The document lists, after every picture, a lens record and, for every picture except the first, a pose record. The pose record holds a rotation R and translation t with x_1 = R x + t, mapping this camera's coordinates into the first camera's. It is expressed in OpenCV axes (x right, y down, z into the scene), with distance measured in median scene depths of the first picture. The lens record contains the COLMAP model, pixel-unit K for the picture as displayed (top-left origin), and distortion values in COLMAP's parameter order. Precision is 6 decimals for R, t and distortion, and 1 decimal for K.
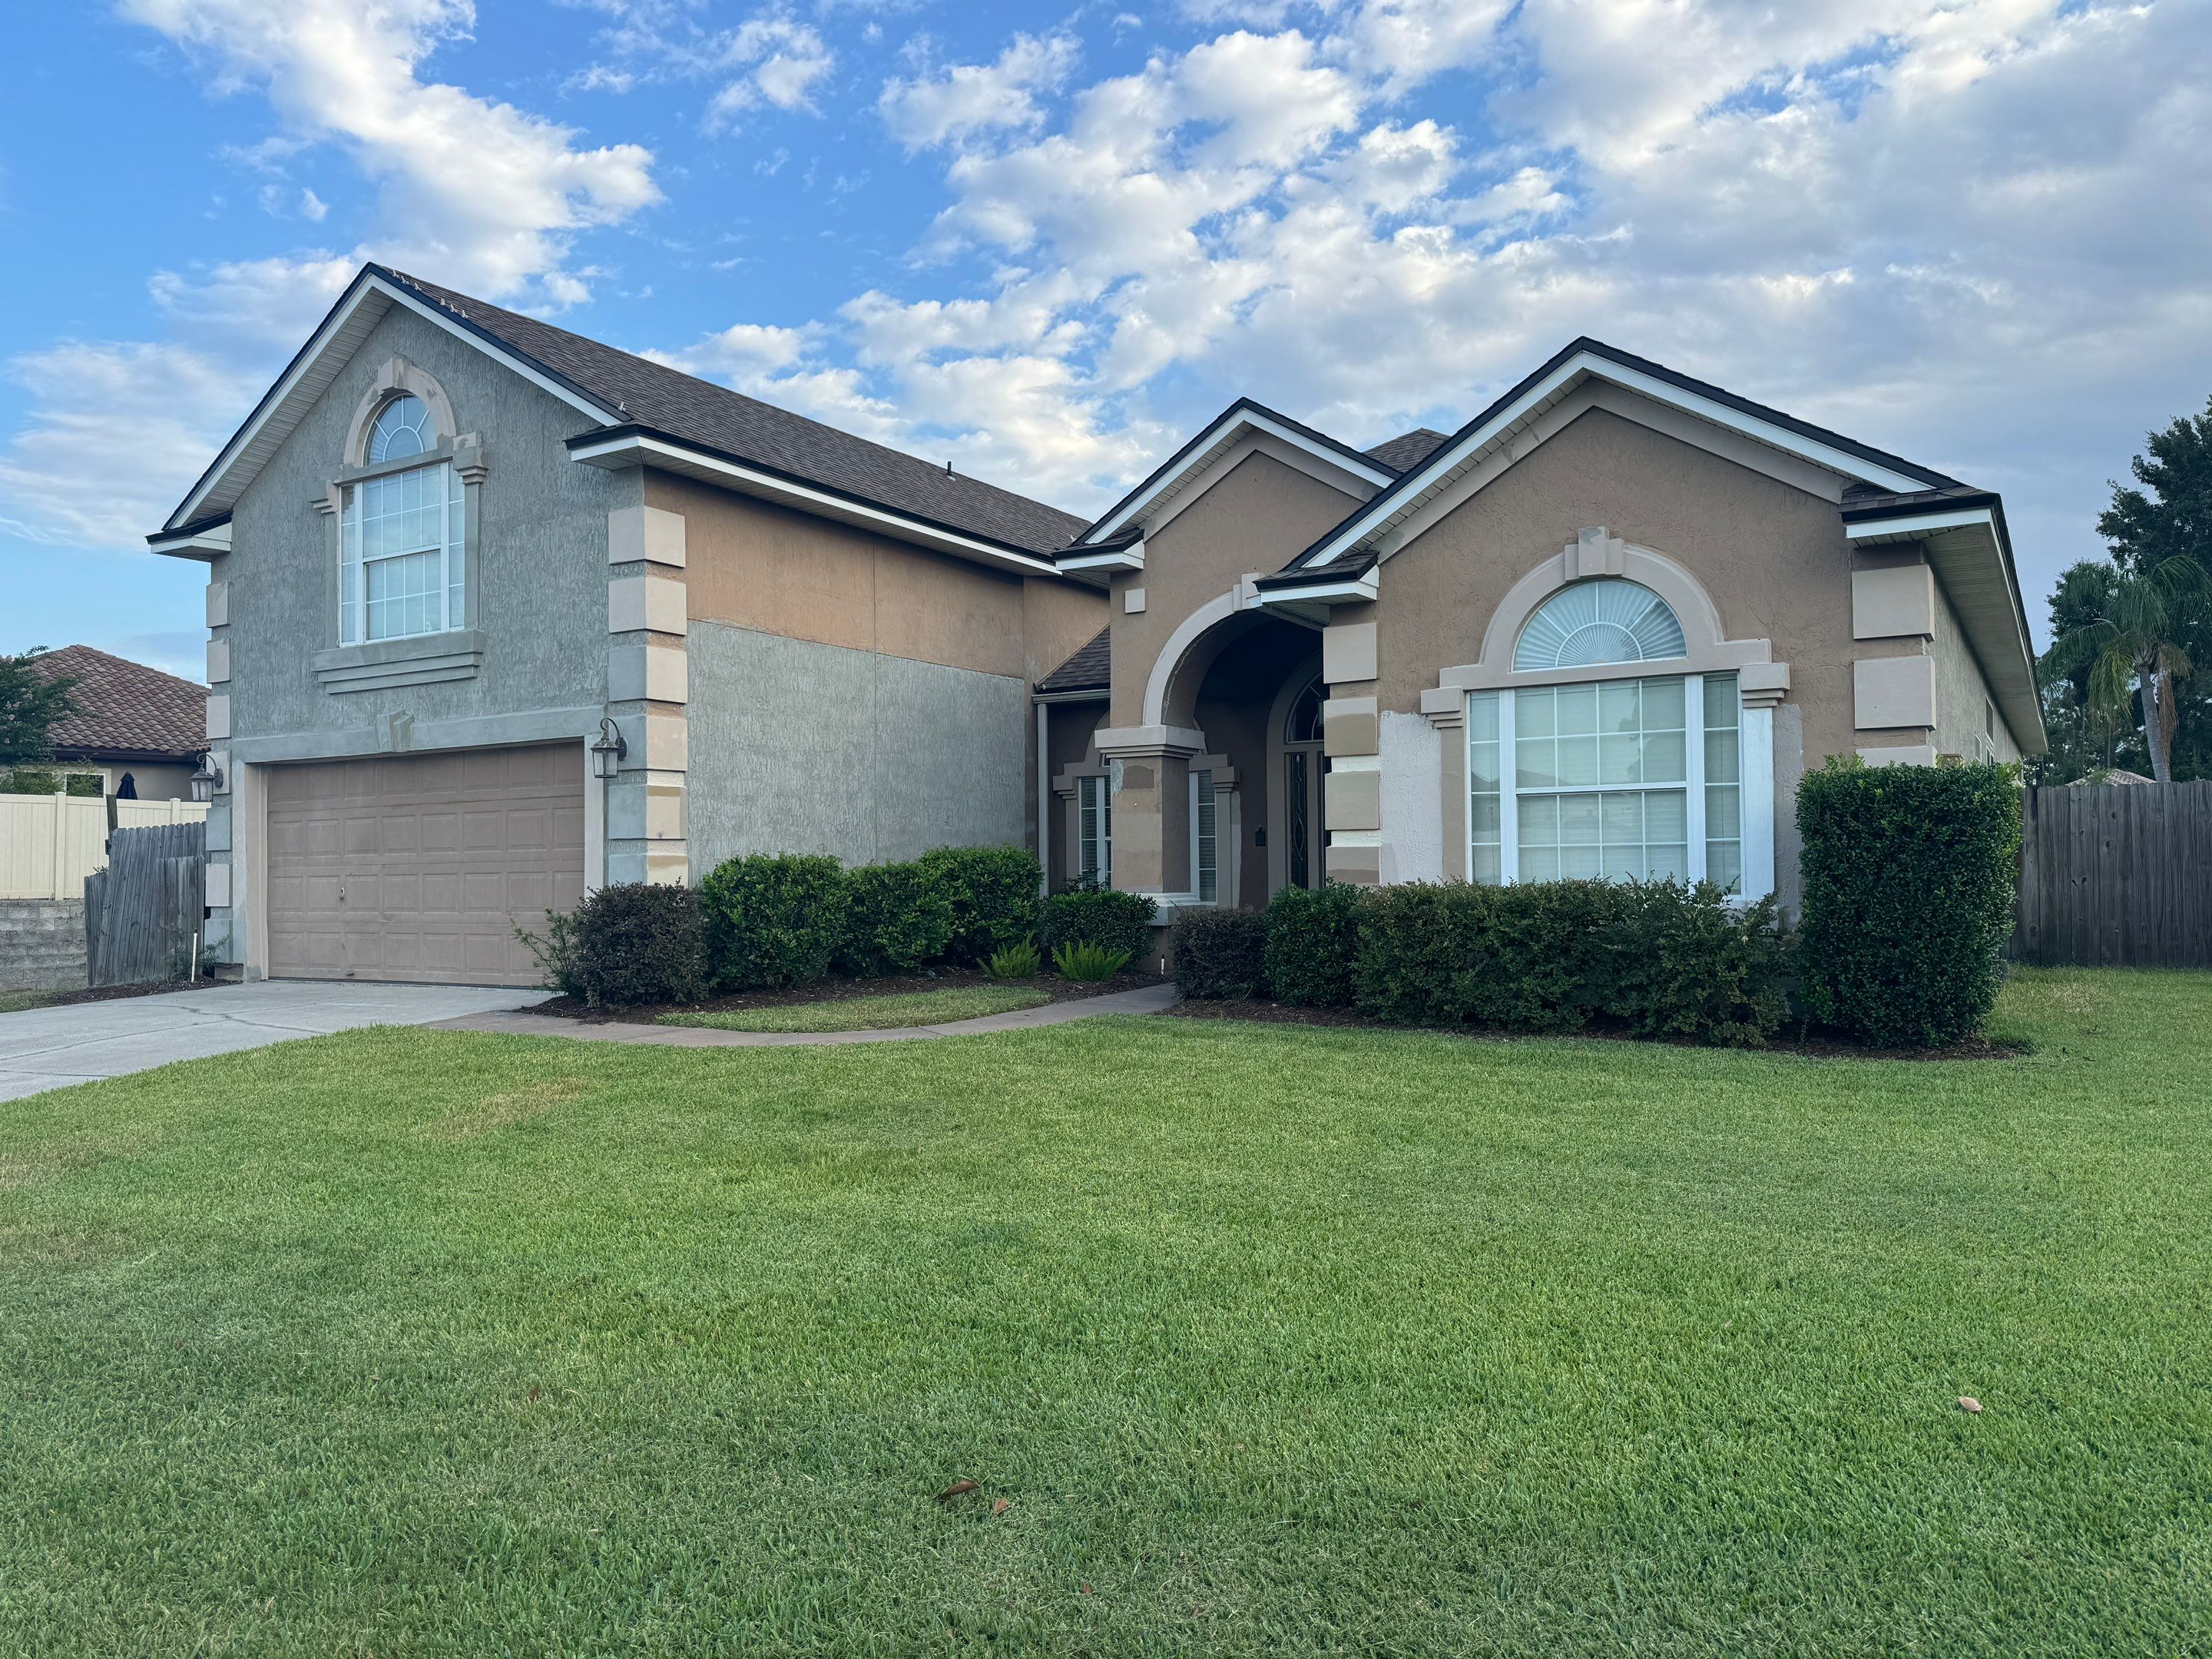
lens RADIAL K [[1584.2, 0, 1111.4], [0, 1584.2, 831.3], [0, 0, 1]] dist [0.091344, -0.130047]
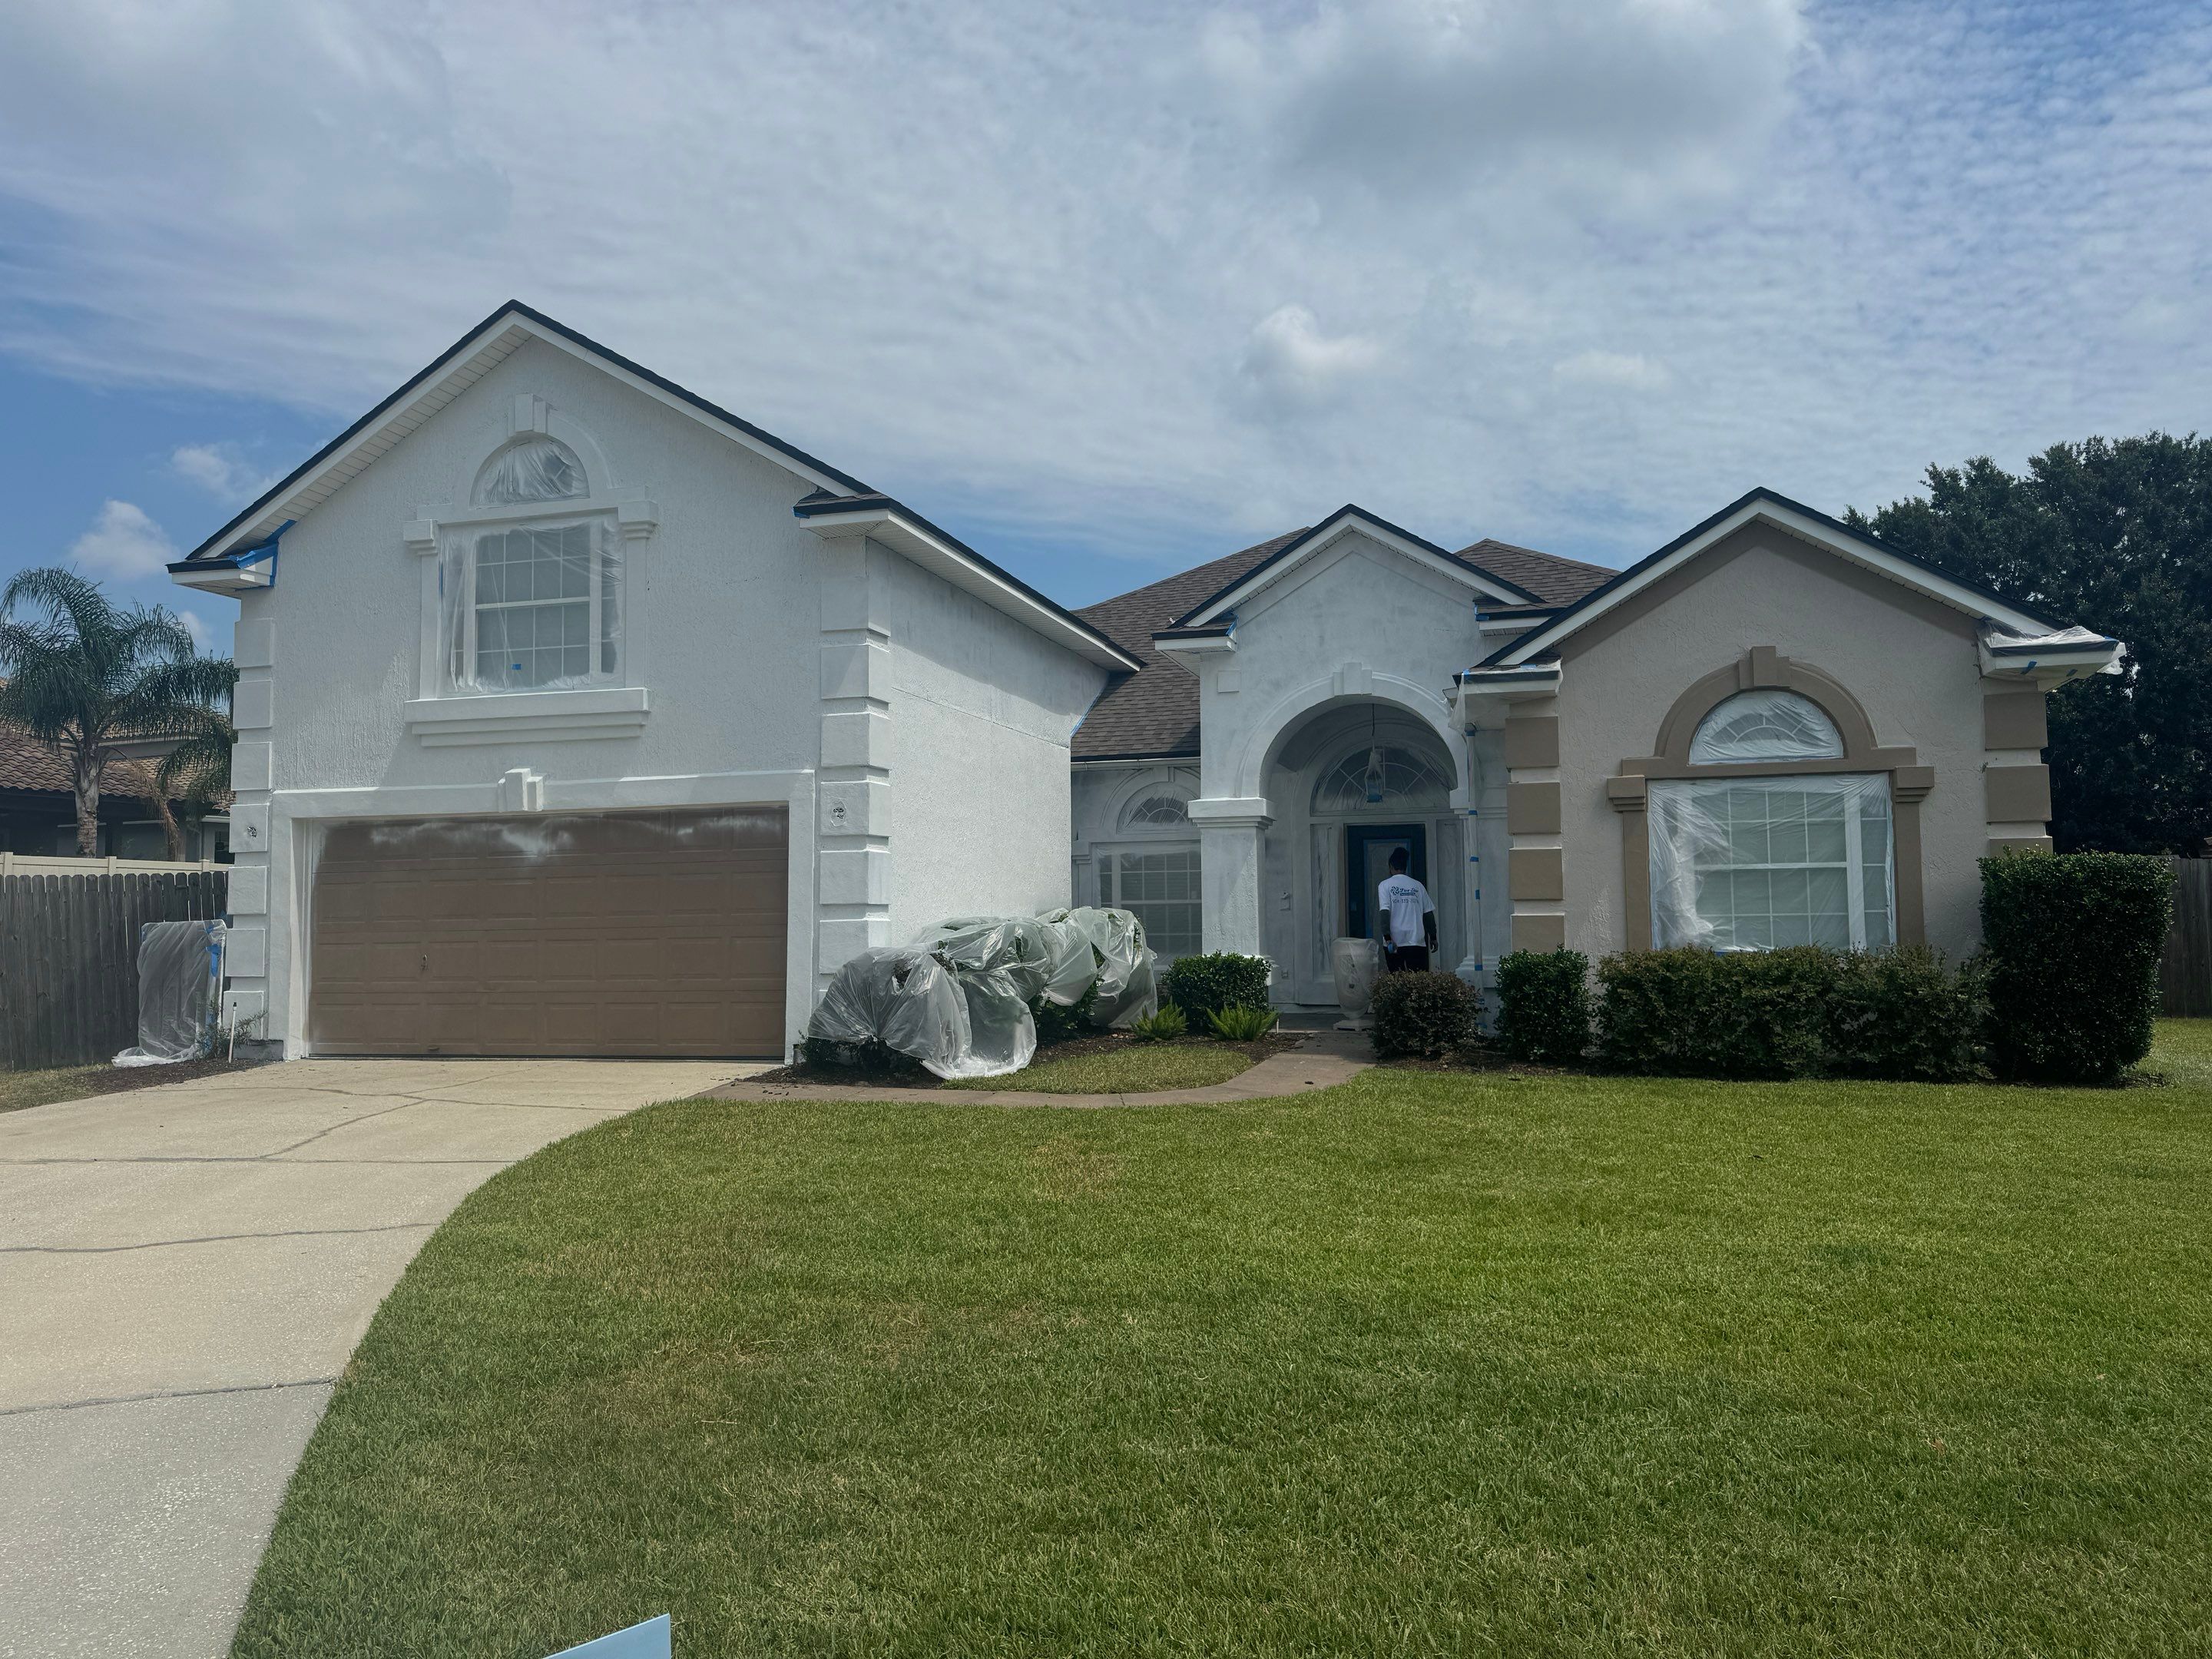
lens RADIAL K [[1582.1, 0, 1121.0], [0, 1582.1, 828.0], [0, 0, 1]] dist [0.093113, -0.129637]
pose [[0.963393, 0.016701, 0.267574, -0.381429], [-0.006413, 0.999208, -0.039278, -0.005044], [-0.268018, 0.036124, 0.962736, -0.004917]]
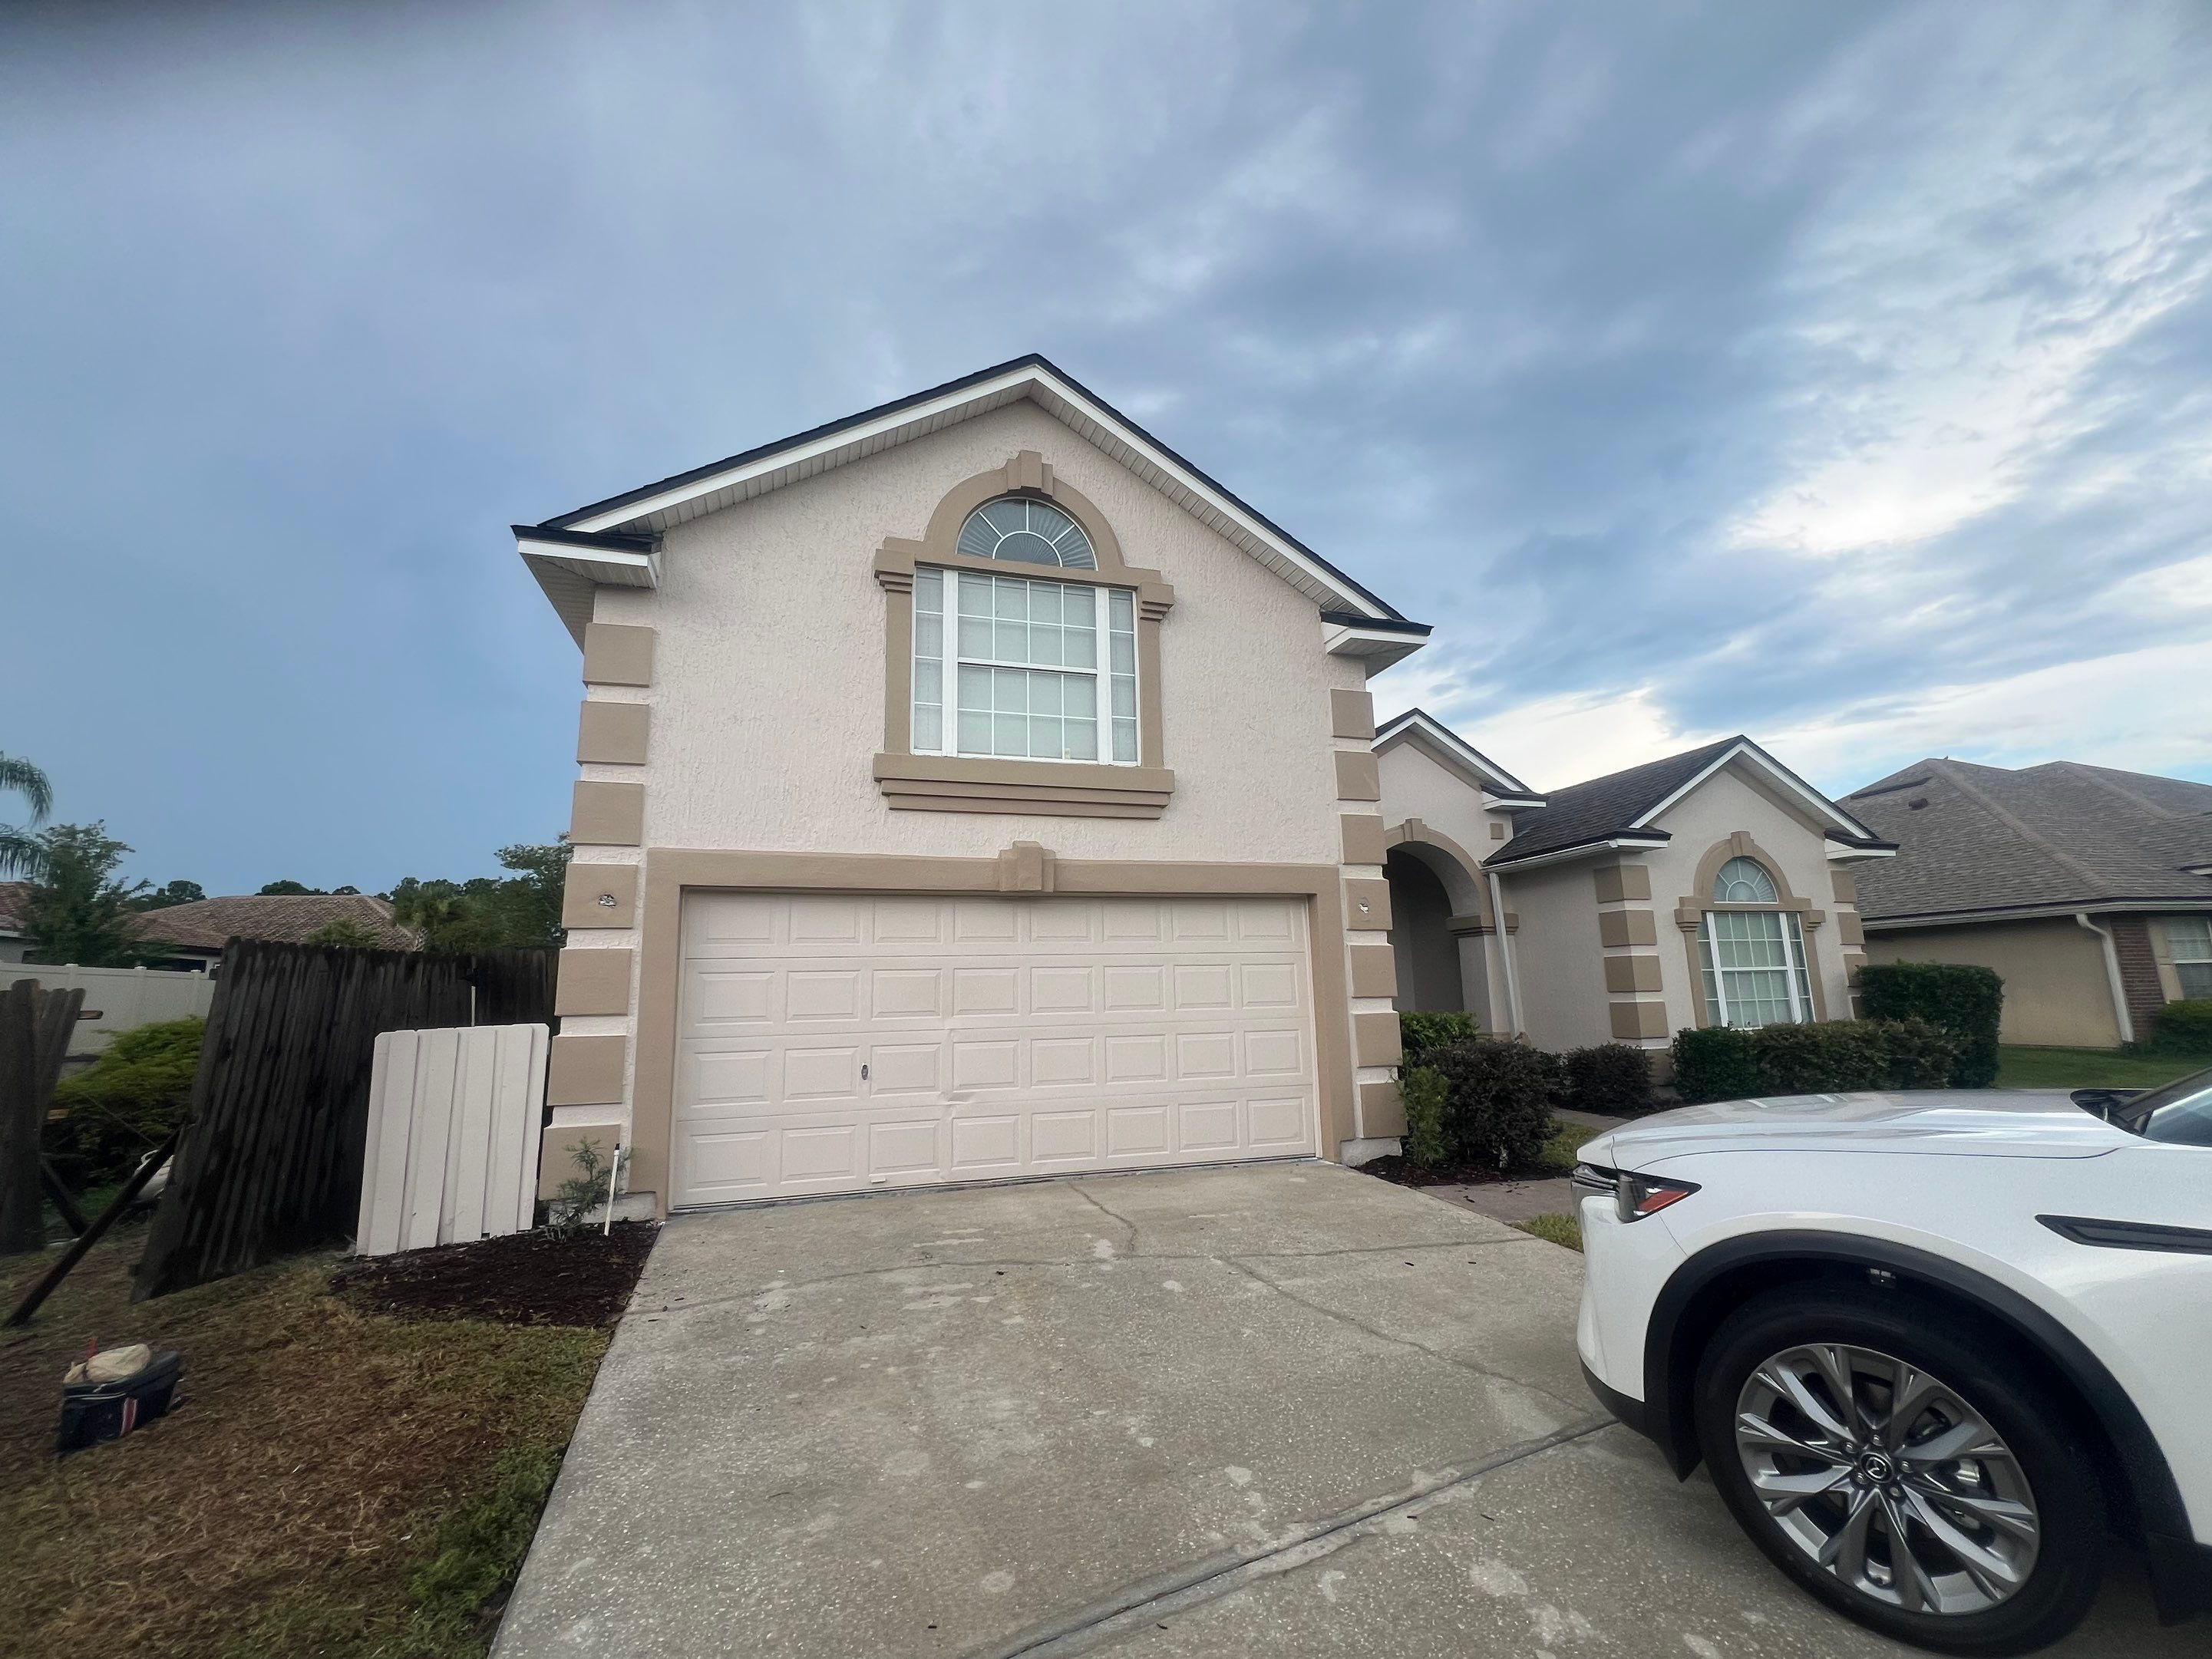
lens RADIAL K [[969.3, 0, 1107.6], [0, 969.3, 823.9], [0, 0, 1]] dist [0.001543, 0.000064]
pose [[0.644723, 0.135269, 0.752353, -0.854209], [-0.003392, 0.984715, -0.174139, 0.004333], [-0.764409, 0.109719, 0.635327, 0.684605]]
